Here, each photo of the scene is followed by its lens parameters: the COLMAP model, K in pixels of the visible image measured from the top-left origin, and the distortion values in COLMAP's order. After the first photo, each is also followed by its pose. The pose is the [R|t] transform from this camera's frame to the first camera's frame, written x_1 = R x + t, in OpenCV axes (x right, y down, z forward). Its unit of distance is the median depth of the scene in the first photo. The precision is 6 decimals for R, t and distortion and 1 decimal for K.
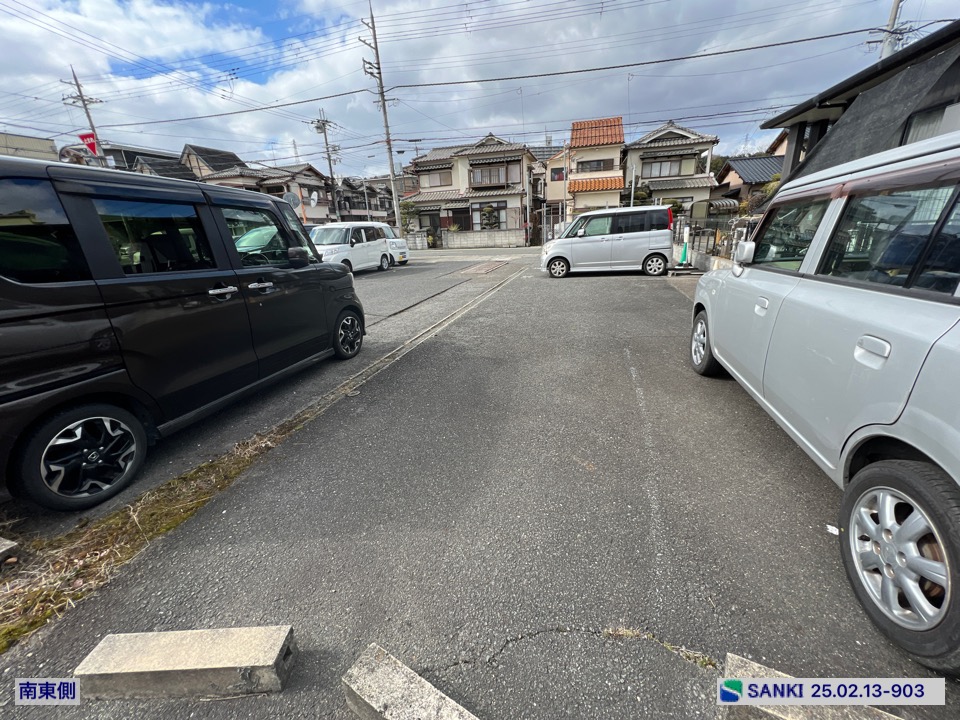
lens RADIAL K [[386.0, 0, 483.2], [0, 386.0, 361.4], [0, 0, 1]] dist [-0.003212, 0.000130]
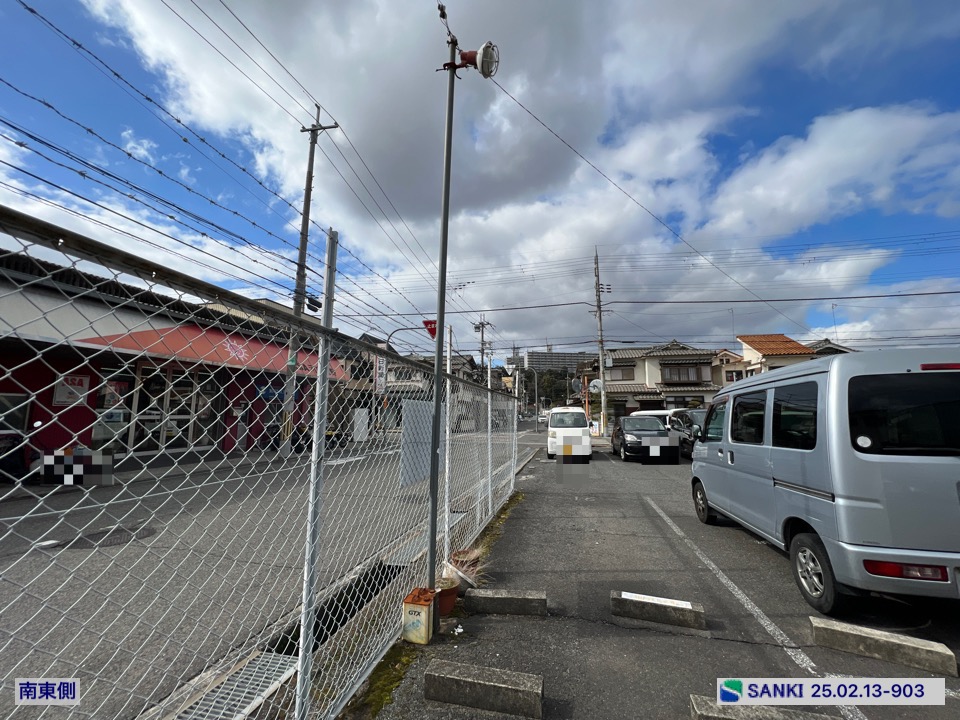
lens RADIAL K [[384.7, 0, 480.4], [0, 384.7, 362.8], [0, 0, 1]] dist [-0.000169, -0.000096]
pose [[0.998389, 0.052746, 0.020898, -1.224370], [-0.037455, 0.889442, -0.455512, 0.014373], [-0.042614, 0.453995, 0.889984, 0.091604]]
